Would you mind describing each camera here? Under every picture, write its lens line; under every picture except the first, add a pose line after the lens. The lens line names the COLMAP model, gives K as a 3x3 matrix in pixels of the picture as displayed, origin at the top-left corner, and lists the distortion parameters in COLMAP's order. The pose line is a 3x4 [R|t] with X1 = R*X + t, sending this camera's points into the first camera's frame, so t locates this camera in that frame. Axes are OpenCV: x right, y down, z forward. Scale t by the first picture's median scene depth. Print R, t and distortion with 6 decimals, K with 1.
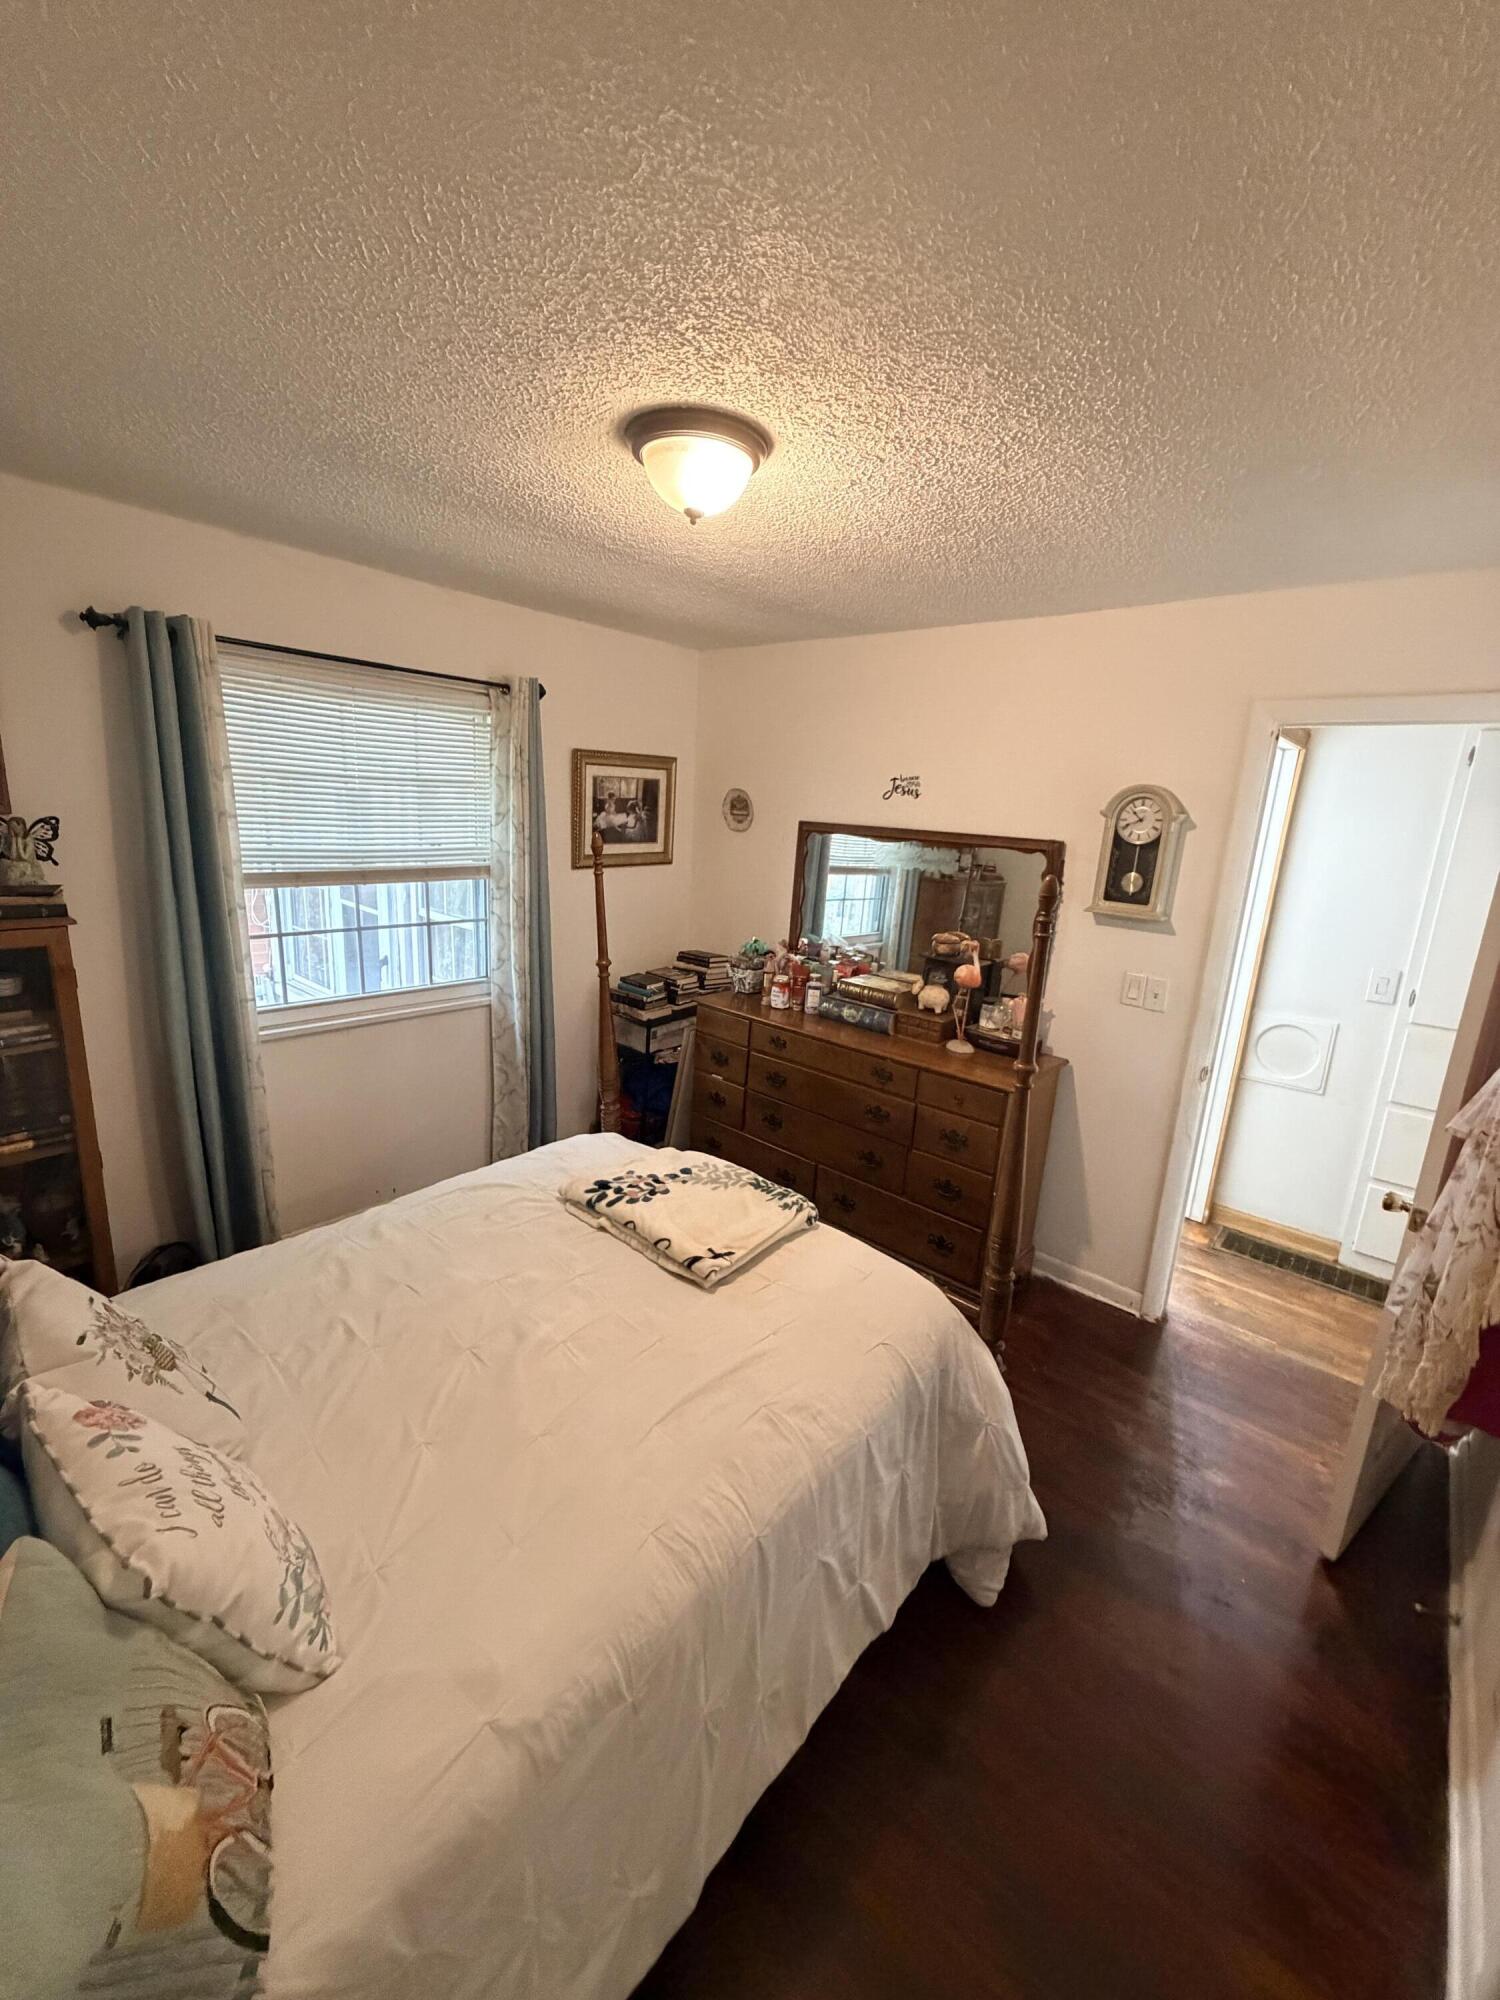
lens RADIAL K [[794.6, 0, 749.5], [0, 794.6, 992.5], [0, 0, 1]] dist [0.000914, 0.000068]
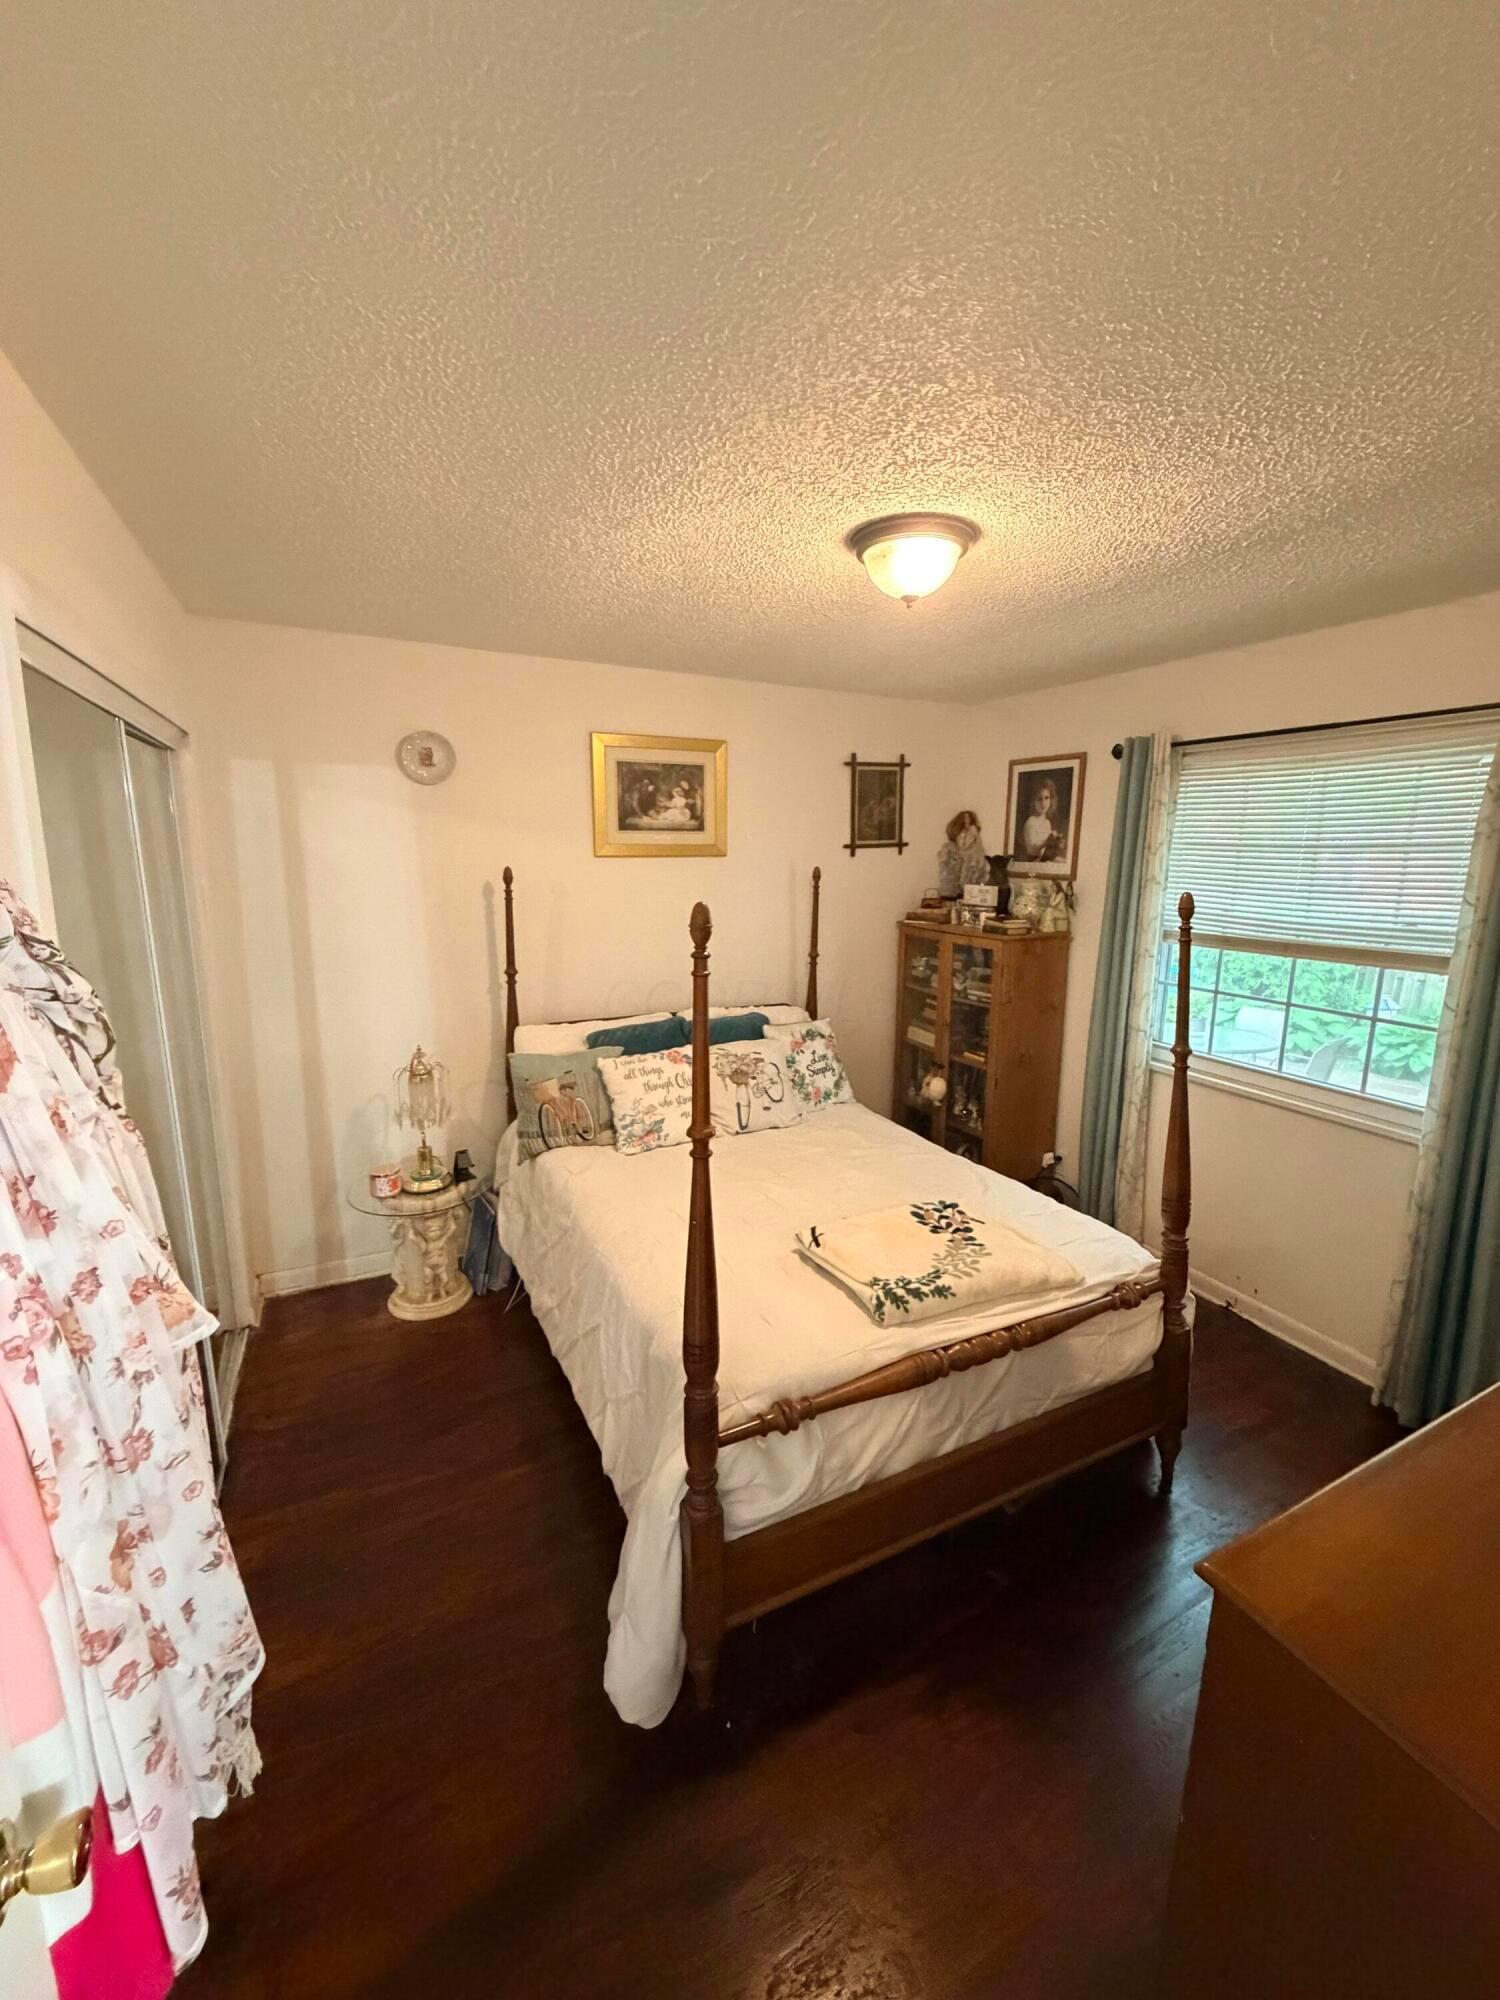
lens RADIAL K [[794.6, 0, 749.5], [0, 794.6, 992.5], [0, 0, 1]] dist [0.000914, 0.000068]
pose [[-0.376917, 0.105585, -0.920209, 0.667937], [-0.241263, 0.947996, 0.207594, -0.144107], [0.894274, 0.300259, -0.331842, 0.786359]]
